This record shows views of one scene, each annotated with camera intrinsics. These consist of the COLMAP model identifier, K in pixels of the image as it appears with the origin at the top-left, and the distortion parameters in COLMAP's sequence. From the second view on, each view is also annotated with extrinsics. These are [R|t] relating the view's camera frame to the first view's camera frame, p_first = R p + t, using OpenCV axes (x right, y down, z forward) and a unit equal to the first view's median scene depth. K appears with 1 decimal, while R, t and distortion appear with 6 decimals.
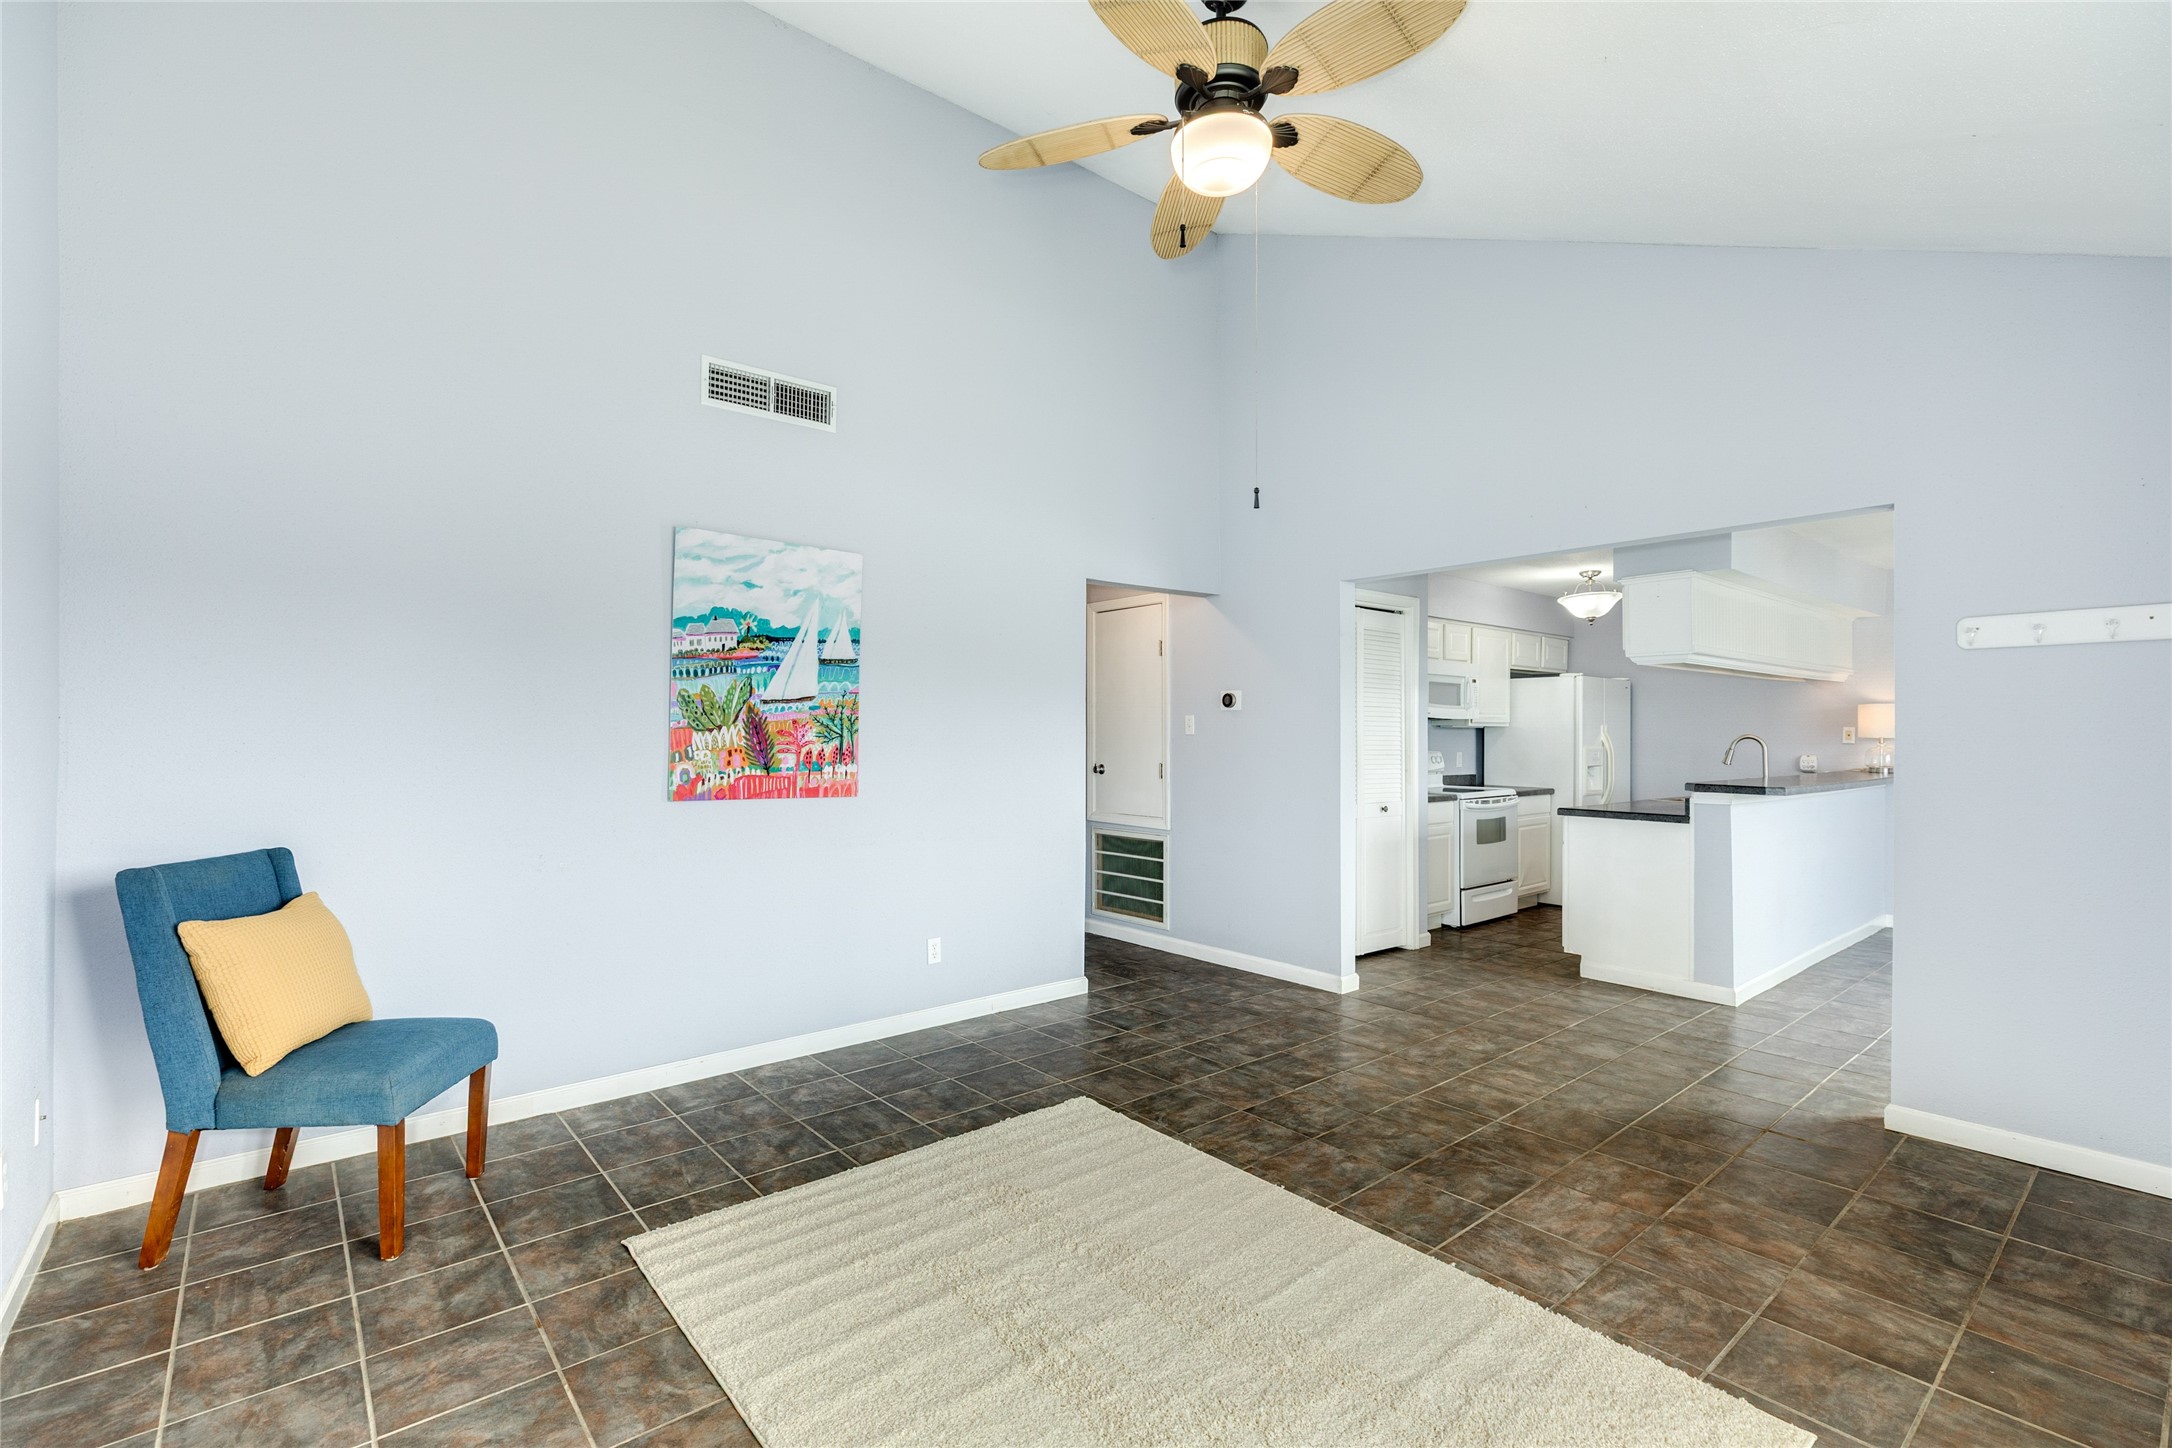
lens RADIAL K [[967.4, 0, 1082.2], [0, 967.4, 722.6], [0, 0, 1]] dist [0.005038, -0.001308]
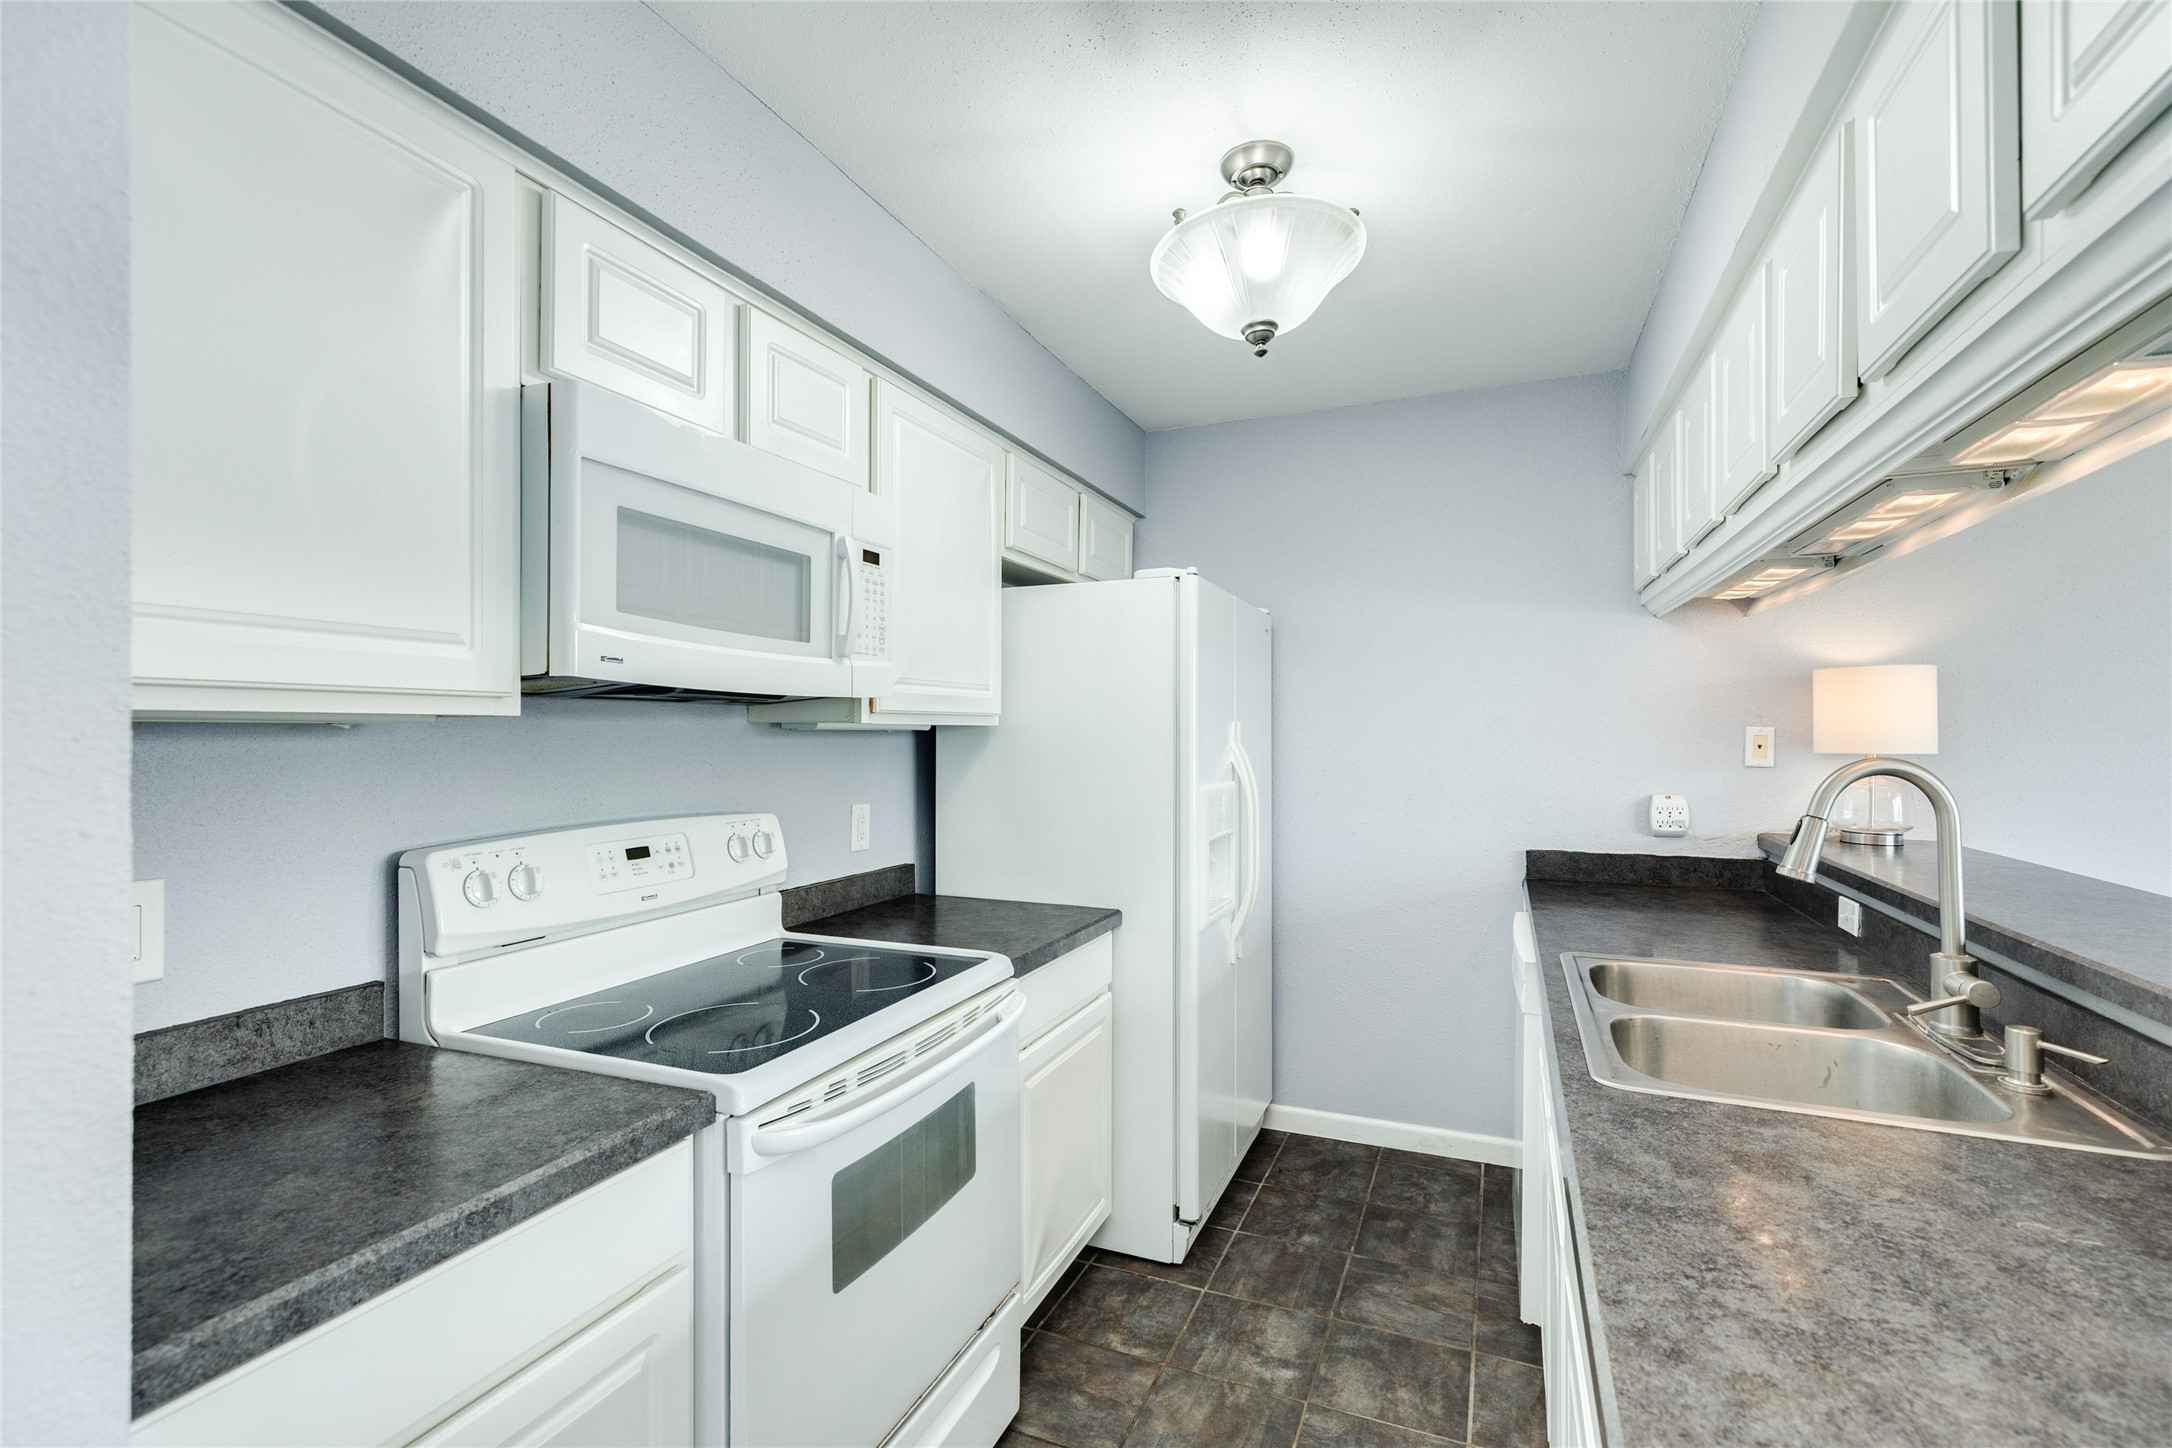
lens RADIAL K [[967.4, 0, 1085.2], [0, 967.4, 730.2], [0, 0, 1]] dist [0.005038, -0.001308]
pose [[0.891119, -0.003125, 0.453759, 0.619809], [-0.000347, 0.999971, 0.007567, 0.005443], [-0.453770, -0.006900, 0.891092, 1.354096]]
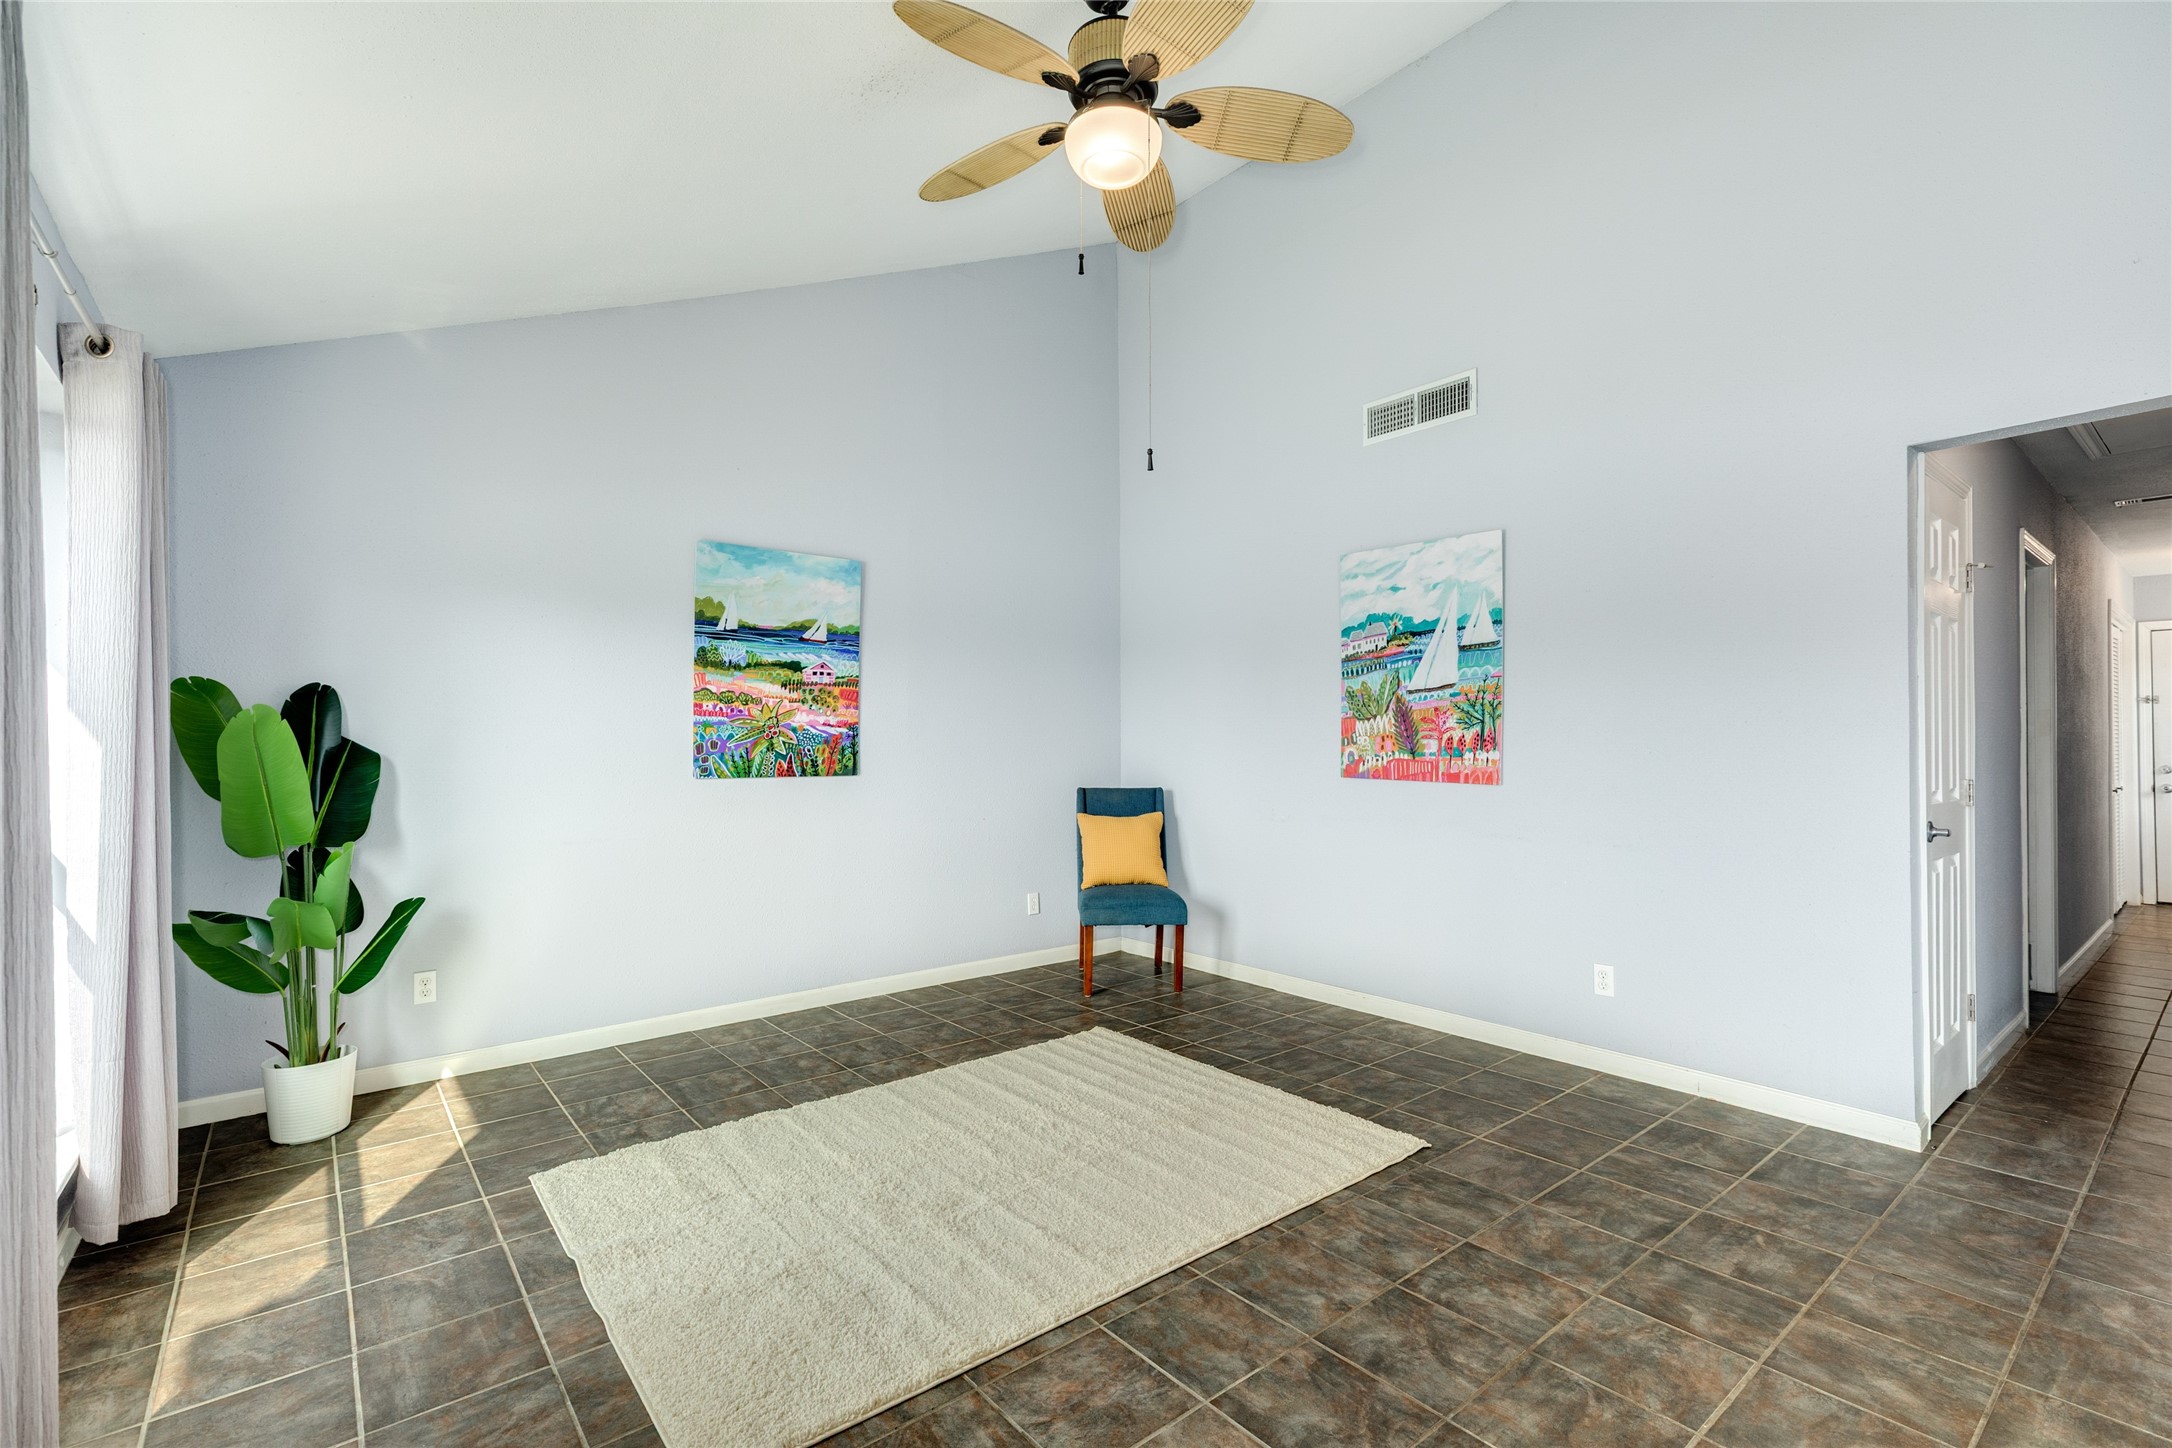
lens RADIAL K [[967.4, 0, 1086.1], [0, 967.4, 724.0], [0, 0, 1]] dist [0.005038, -0.001308]
pose [[-0.014108, -0.020578, -0.999689, 0.769049], [0.015149, 0.999669, -0.020792, 0.031729], [0.999786, -0.015437, -0.013792, 0.646789]]
